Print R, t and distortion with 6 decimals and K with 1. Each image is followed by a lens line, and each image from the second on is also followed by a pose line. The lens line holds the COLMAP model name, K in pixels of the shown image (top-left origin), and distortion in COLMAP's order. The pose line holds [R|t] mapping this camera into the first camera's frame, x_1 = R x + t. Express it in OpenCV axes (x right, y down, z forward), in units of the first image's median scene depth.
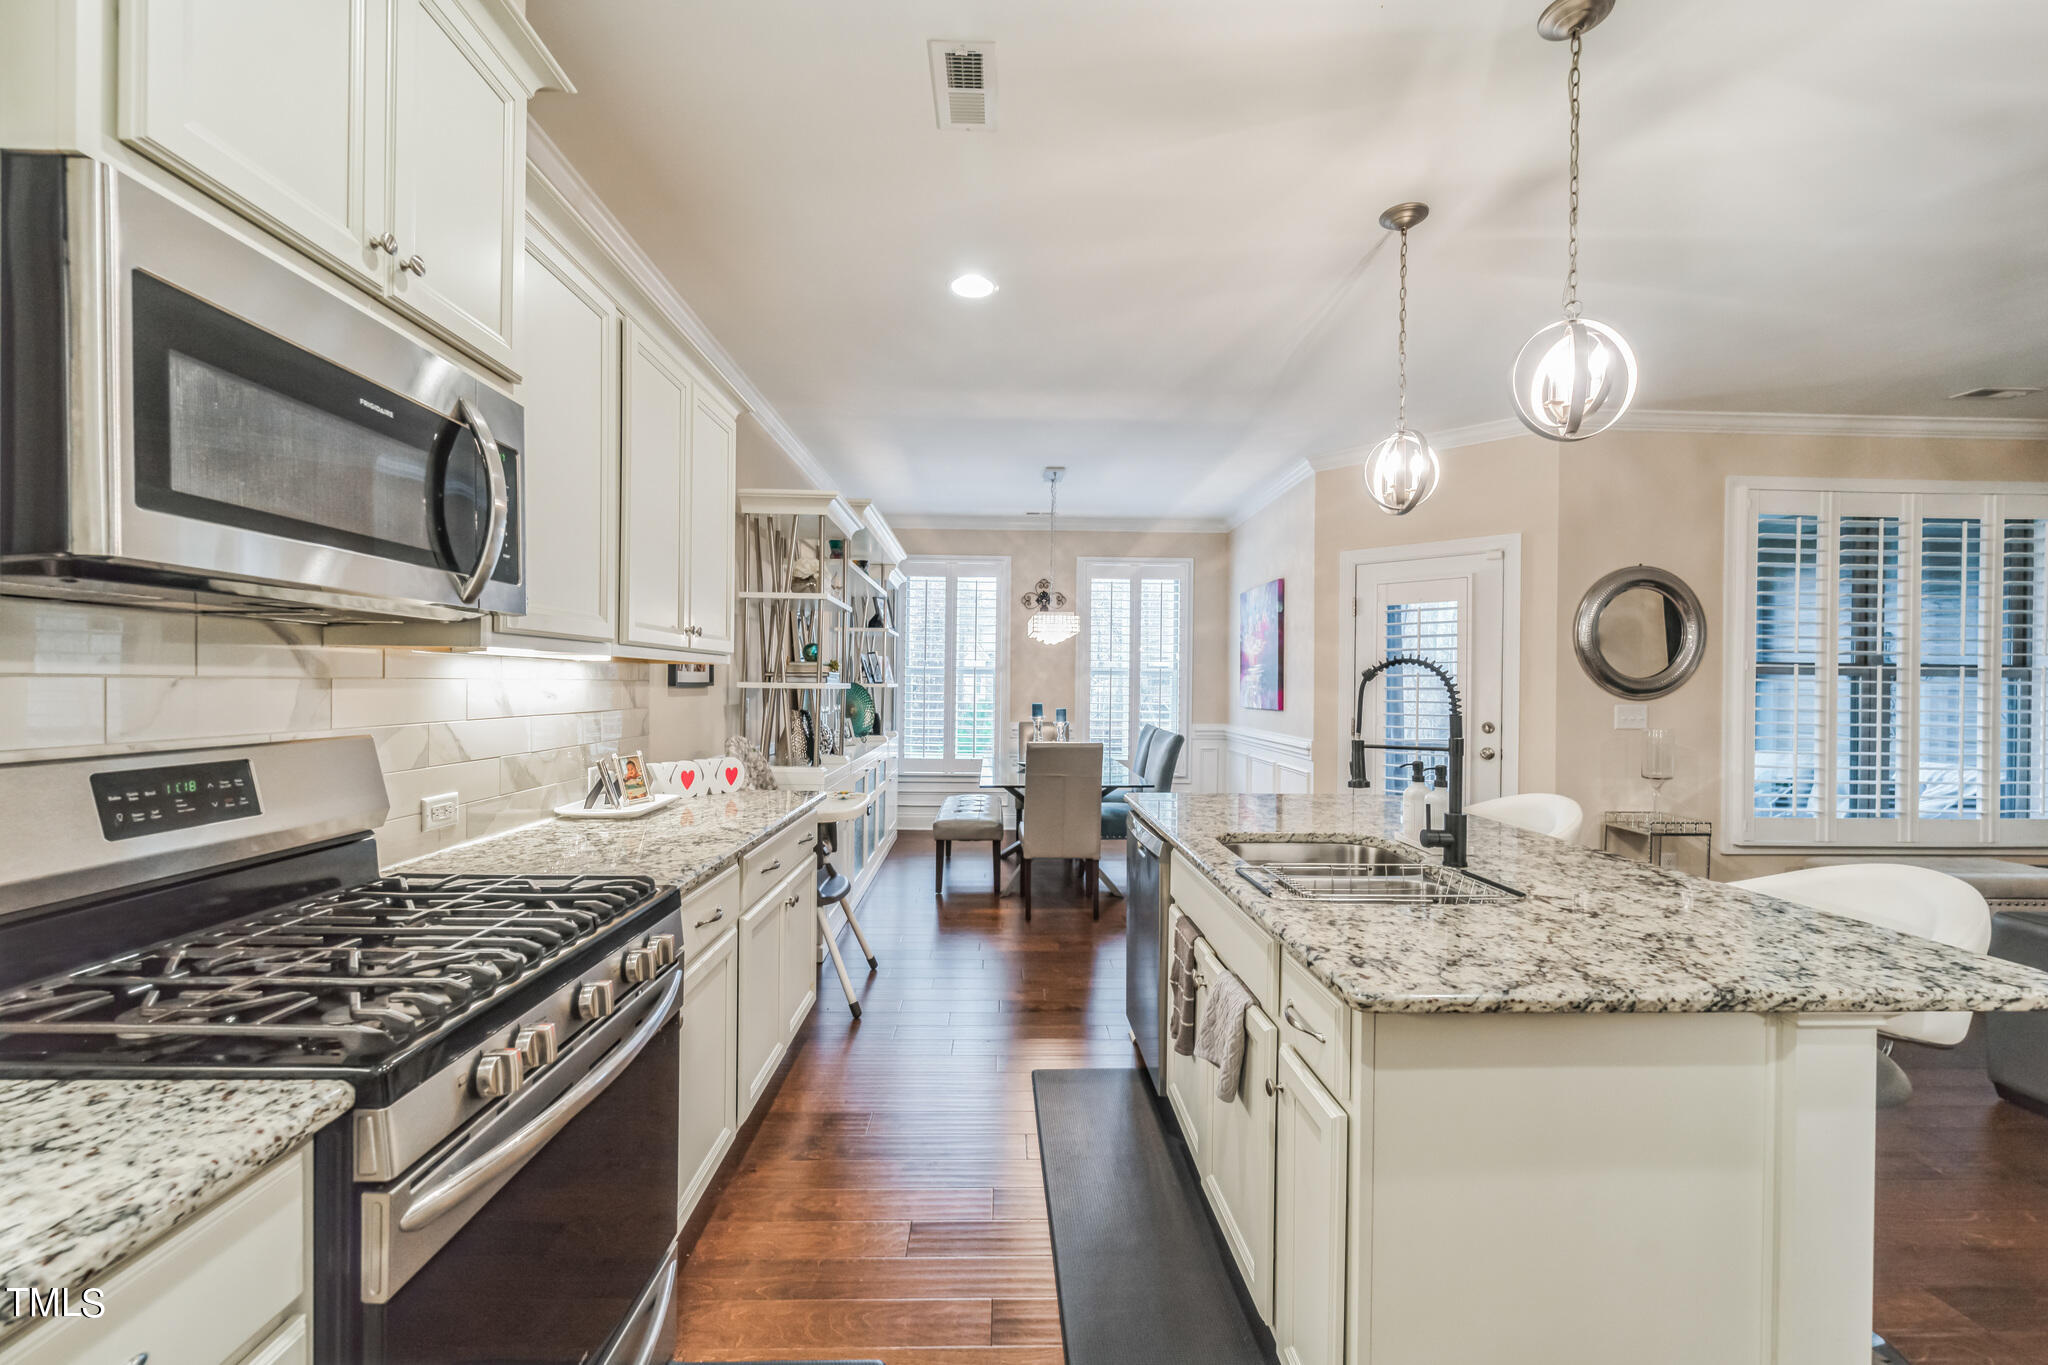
lens RADIAL K [[823.1, 0, 1025.1], [0, 823.1, 692.0], [0, 0, 1]] dist [0.000798, -0.001409]
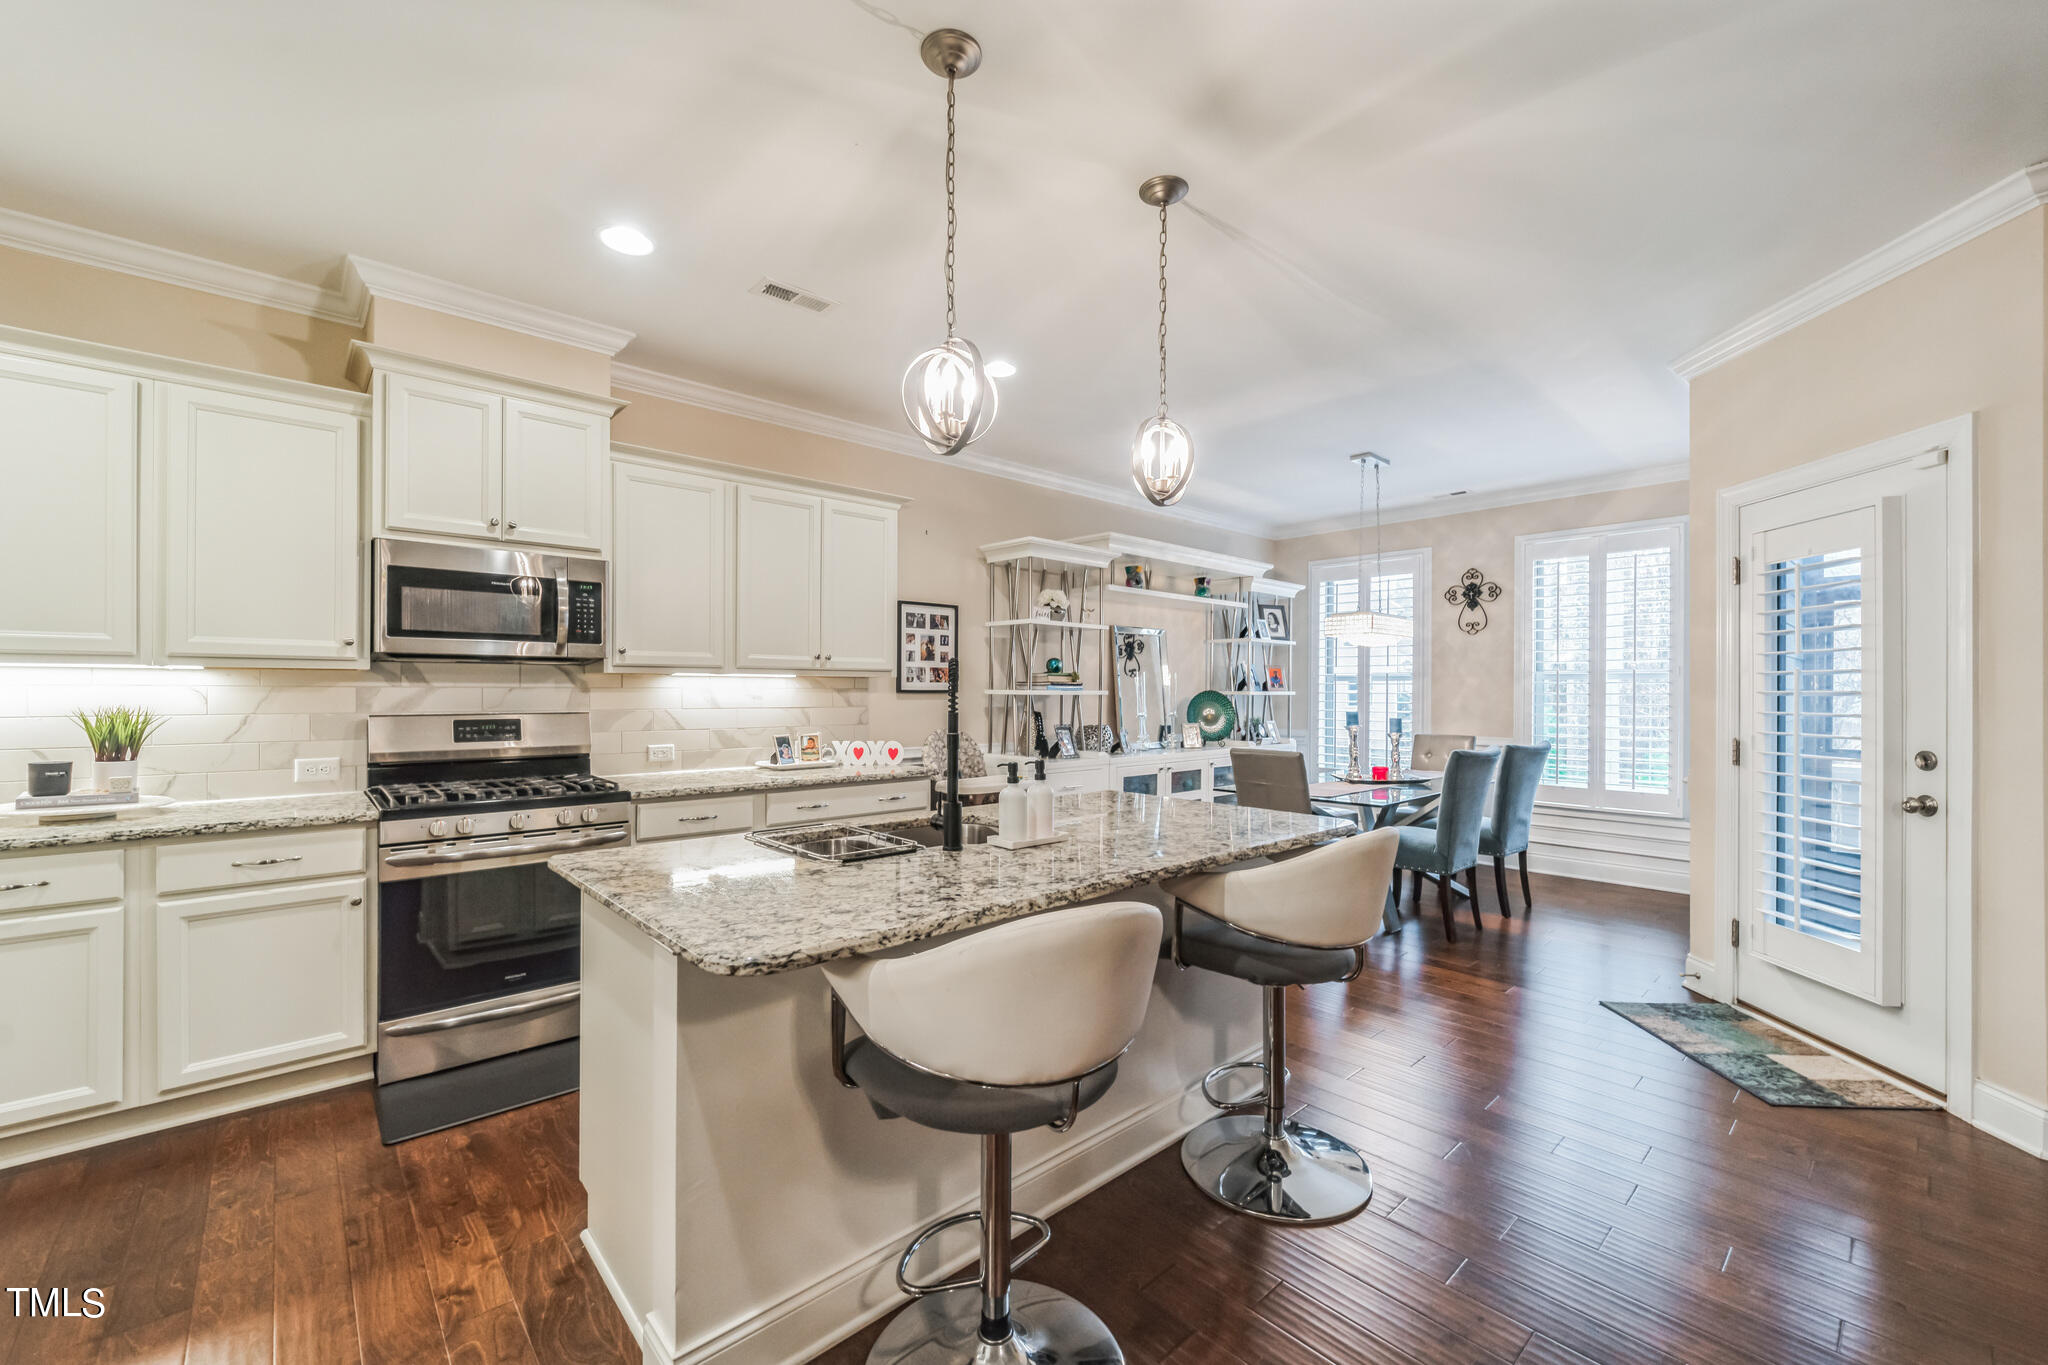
lens RADIAL K [[823.1, 0, 1023.0], [0, 823.1, 690.1], [0, 0, 1]] dist [0.000798, -0.001409]
pose [[0.647731, -0.007576, -0.761831, 0.627729], [-0.005007, 0.999887, -0.014200, 0.005949], [0.761852, 0.013012, 0.647620, 0.159816]]
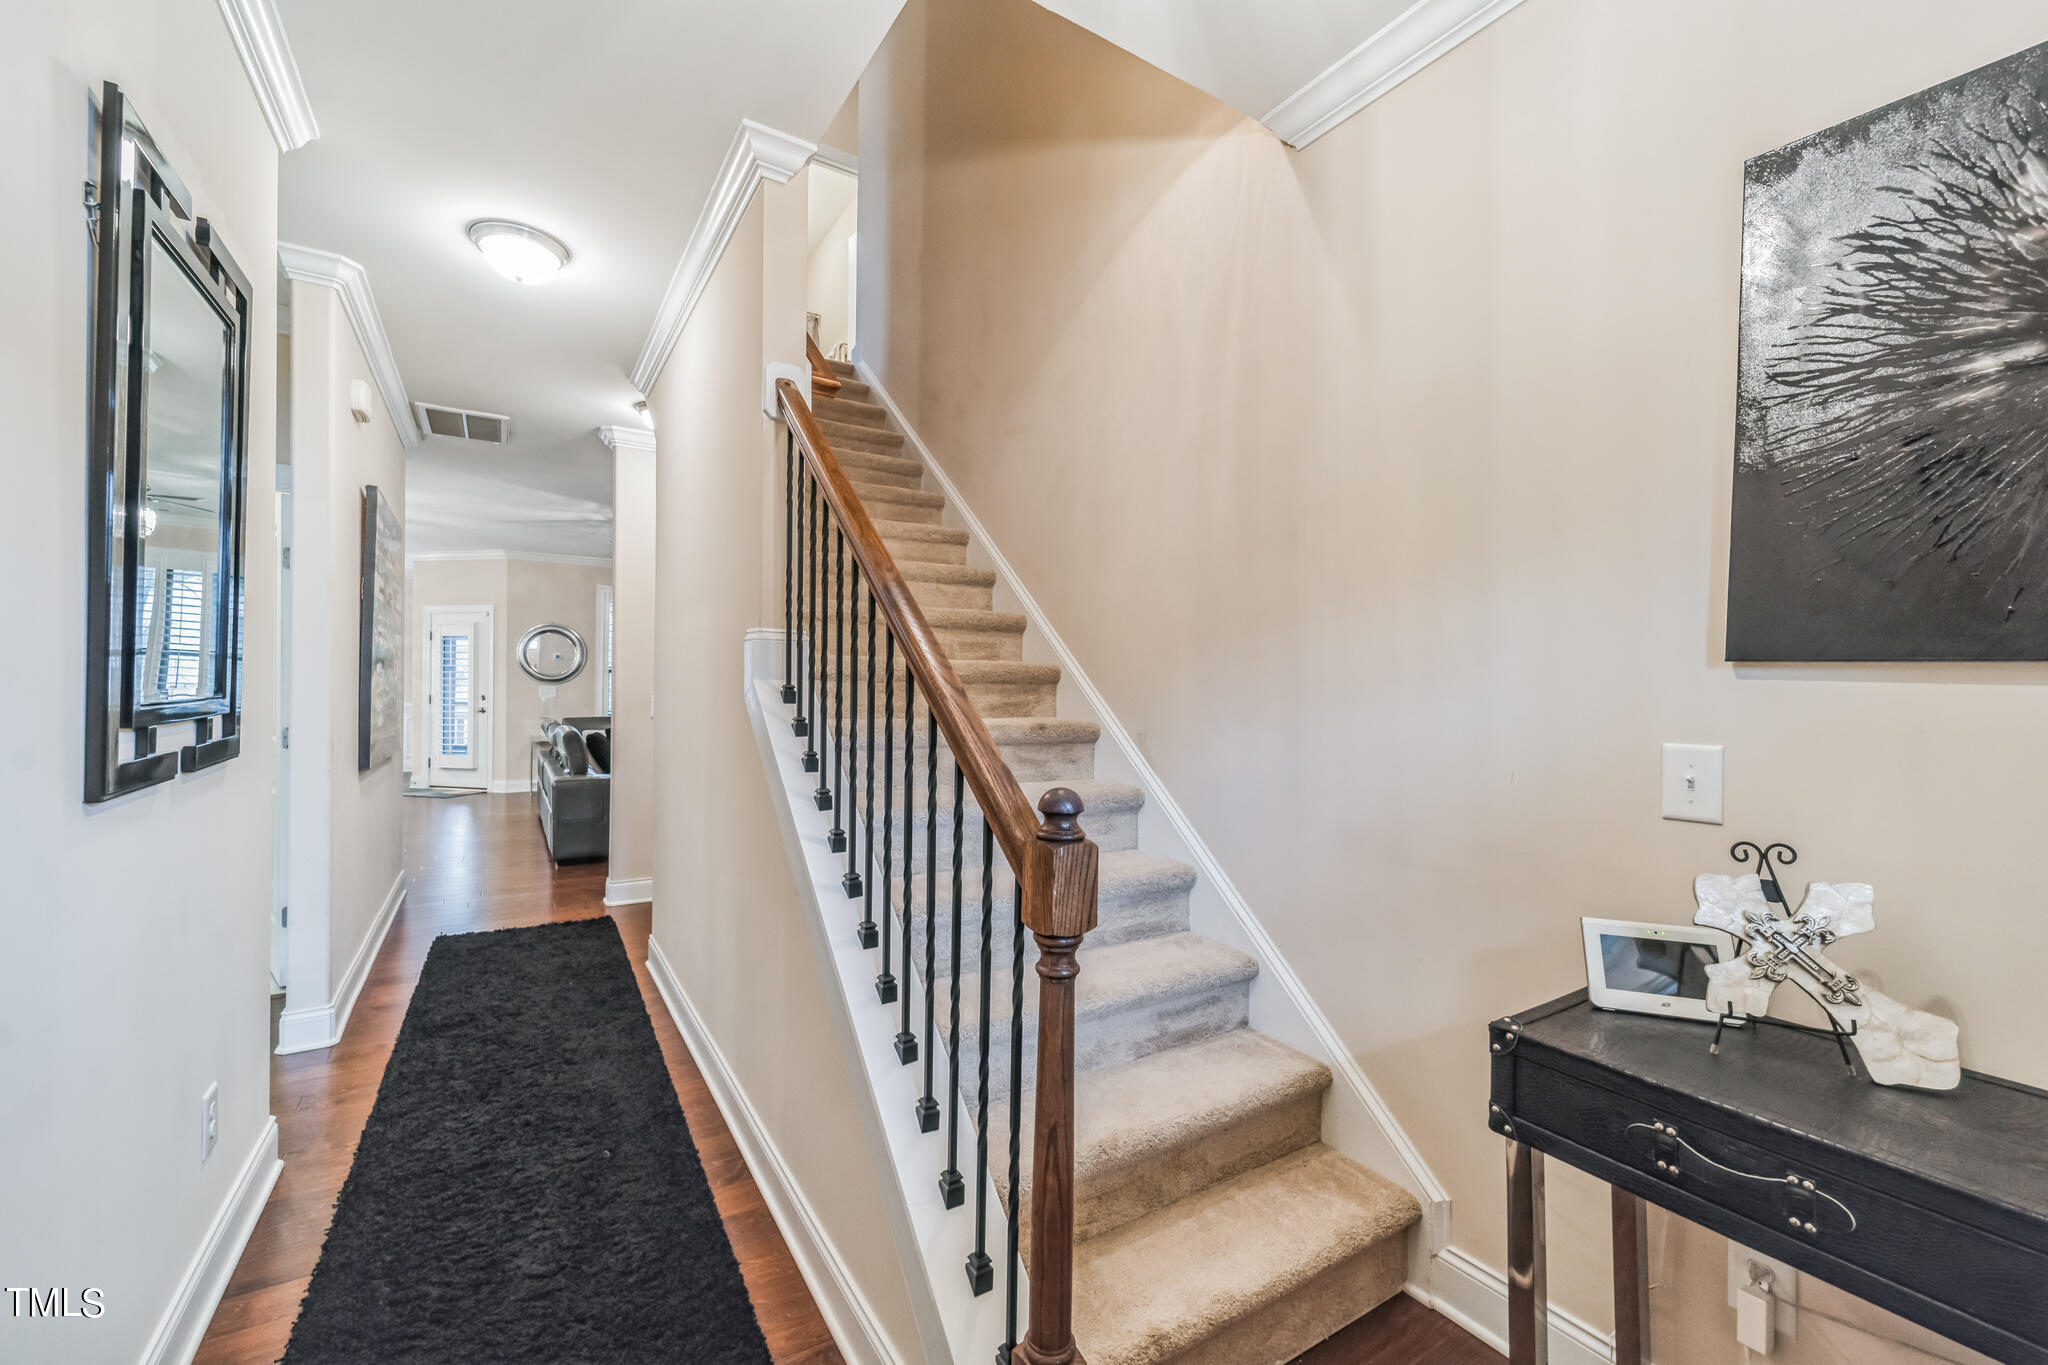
lens RADIAL K [[823.1, 0, 1025.9], [0, 823.1, 683.8], [0, 0, 1]] dist [0.000798, -0.001409]
pose [[0.865216, -0.002053, 0.501396, 0.747453], [0.005542, 0.999970, -0.005469, 0.027978], [-0.501369, 0.007510, 0.865201, -1.547139]]
